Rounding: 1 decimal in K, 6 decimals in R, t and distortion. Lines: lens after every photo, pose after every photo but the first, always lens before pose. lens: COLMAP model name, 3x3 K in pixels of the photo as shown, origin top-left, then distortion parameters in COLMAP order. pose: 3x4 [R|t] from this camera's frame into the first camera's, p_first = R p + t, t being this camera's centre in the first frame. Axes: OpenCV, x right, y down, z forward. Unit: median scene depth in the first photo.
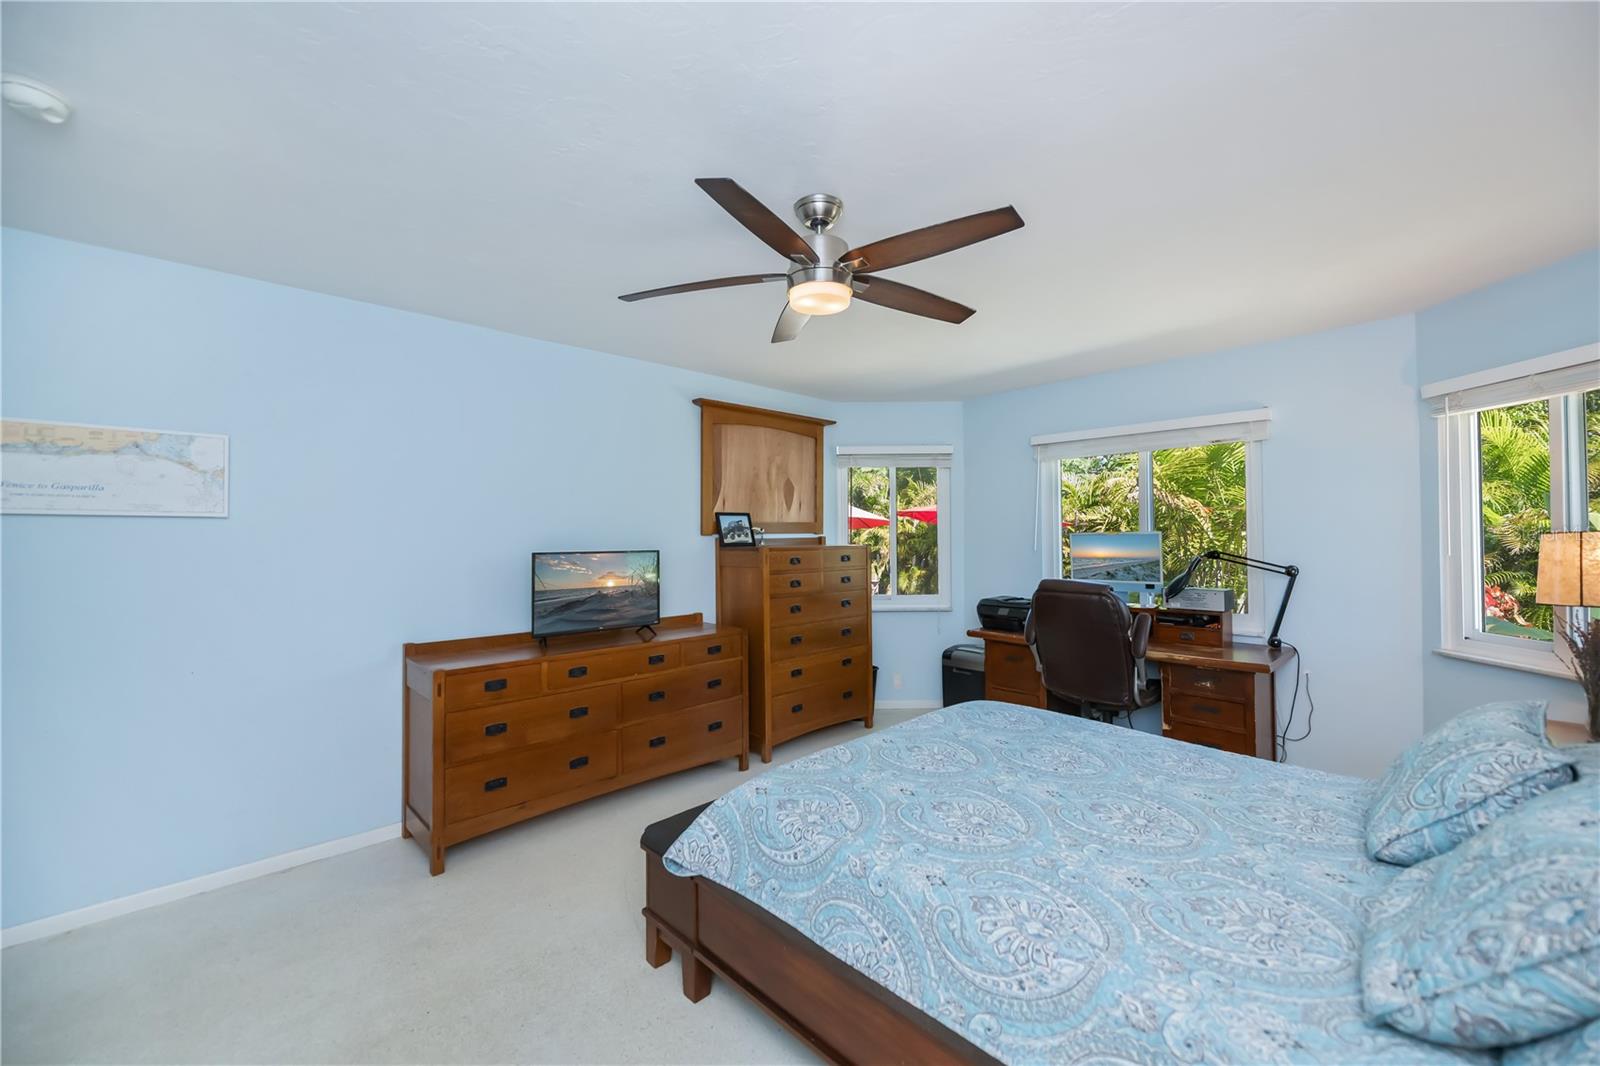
lens RADIAL K [[632.1, 0, 802.7], [0, 632.1, 528.5], [0, 0, 1]] dist [0.001265, -0.003283]
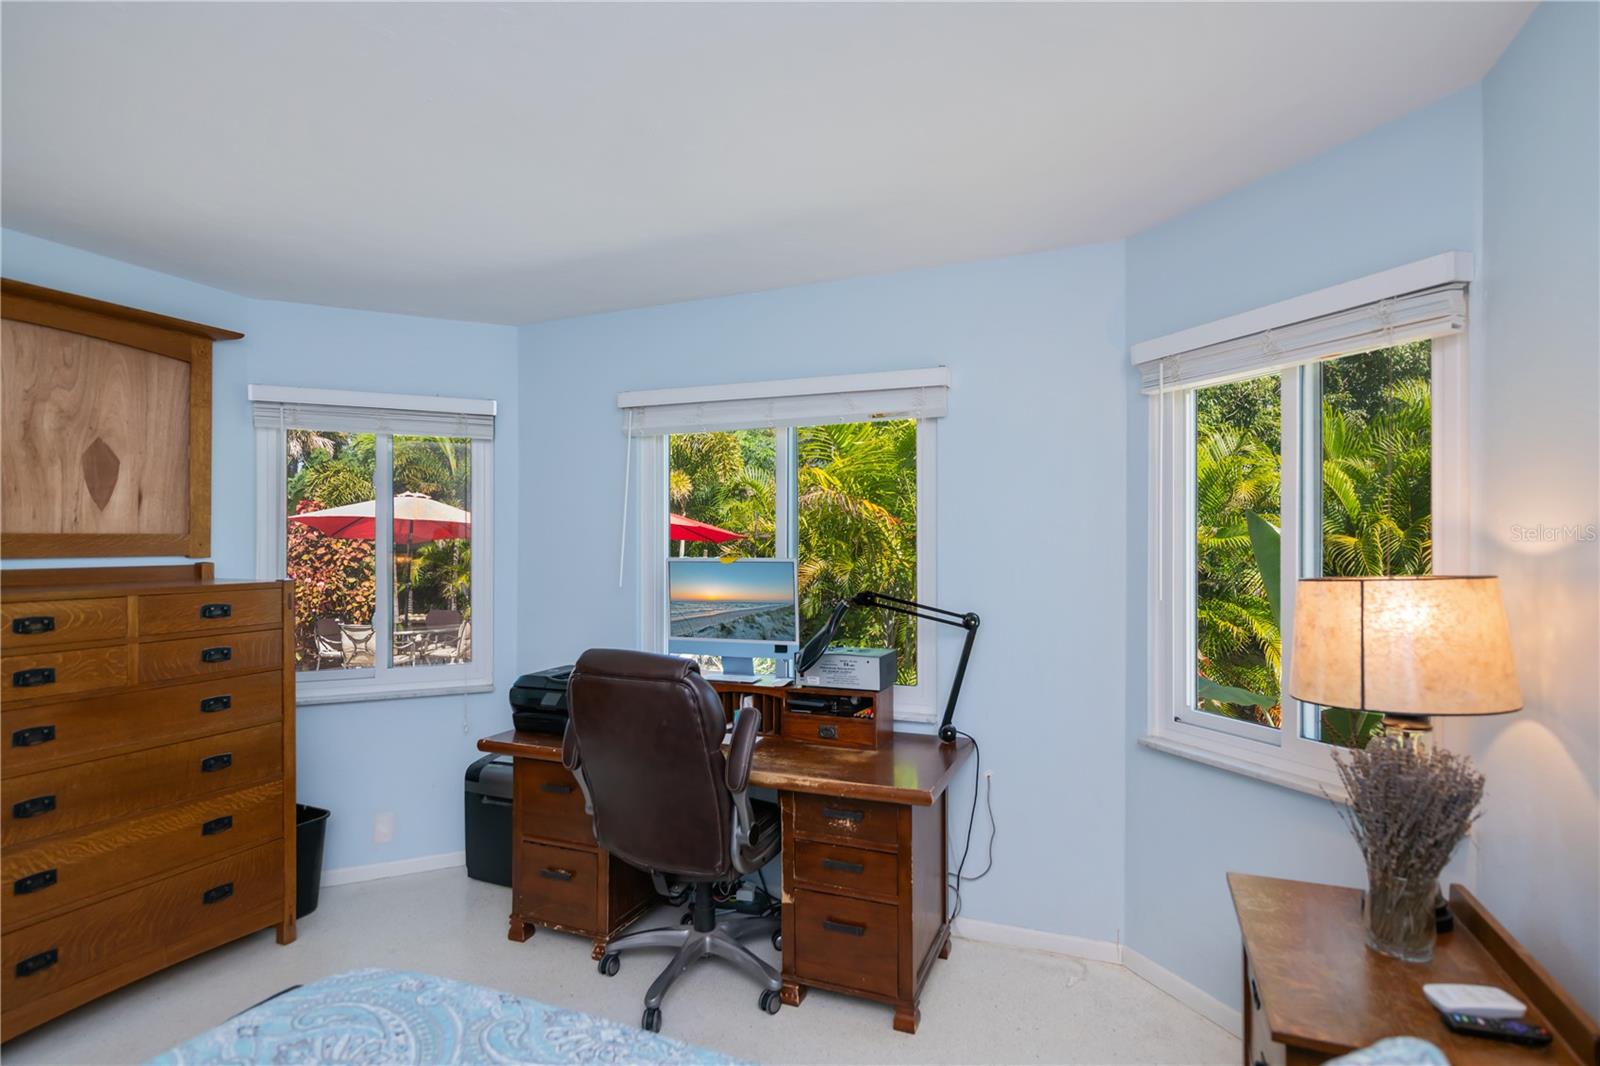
lens RADIAL K [[821.8, 0, 802.3], [0, 821.8, 556.9], [0, 0, 1]] dist [-0.000124, -0.000301]
pose [[0.911194, -0.000578, 0.411978, 0.225103], [-0.009602, 0.999698, 0.022641, -0.013088], [-0.411867, -0.024586, 0.910912, 0.255661]]
